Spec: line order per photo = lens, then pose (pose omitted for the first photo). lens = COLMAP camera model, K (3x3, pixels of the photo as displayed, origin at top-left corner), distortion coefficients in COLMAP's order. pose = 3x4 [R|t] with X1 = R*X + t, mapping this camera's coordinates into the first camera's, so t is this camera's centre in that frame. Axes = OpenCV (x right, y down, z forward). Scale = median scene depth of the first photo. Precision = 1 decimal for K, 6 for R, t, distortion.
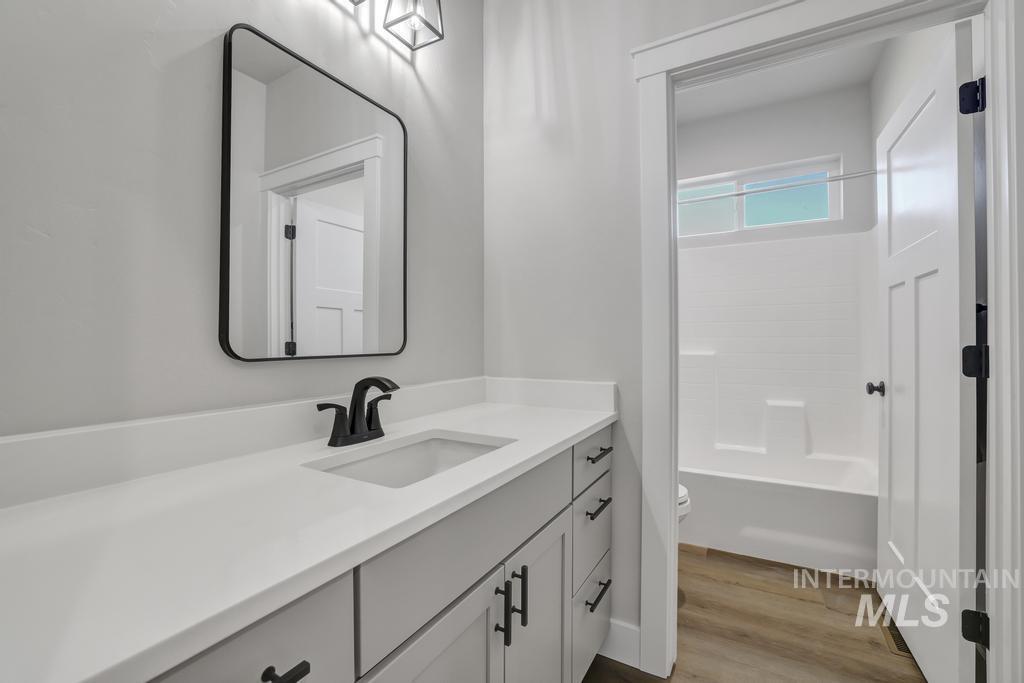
lens RADIAL K [[437.6, 0, 513.6], [0, 437.6, 343.4], [0, 0, 1]] dist [-0.001381, -0.000254]
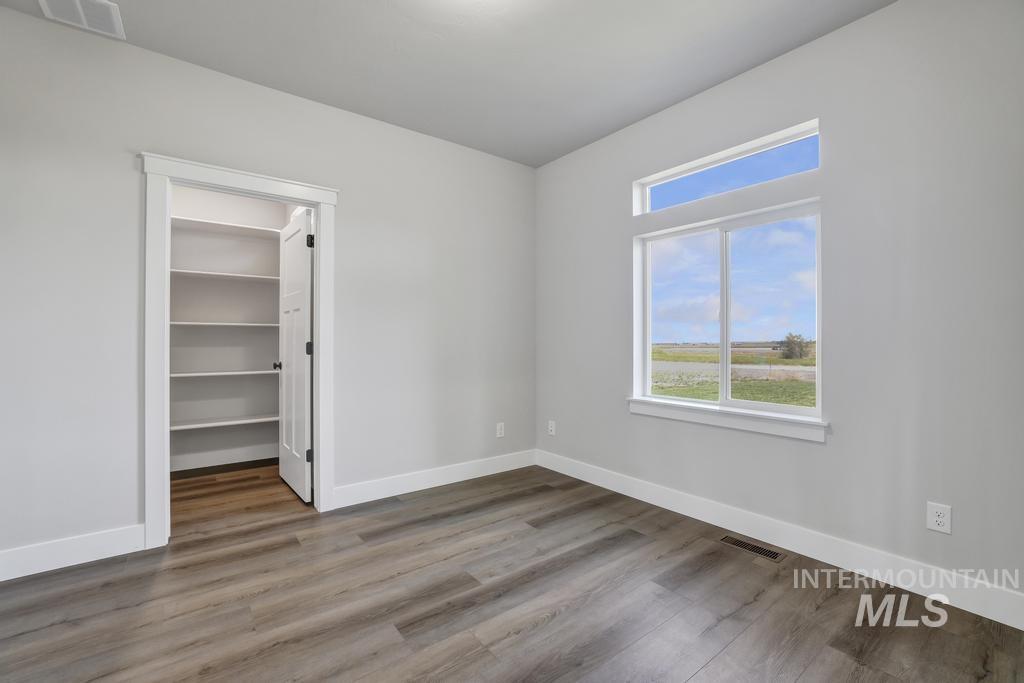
lens RADIAL K [[437.6, 0, 508.7], [0, 437.6, 342.2], [0, 0, 1]] dist [-0.001381, -0.000254]
pose [[0.388253, -0.011040, 0.921487, -0.710101], [0.004514, 0.999939, 0.010078, -0.008485], [-0.921542, 0.000247, 0.388279, -0.888290]]
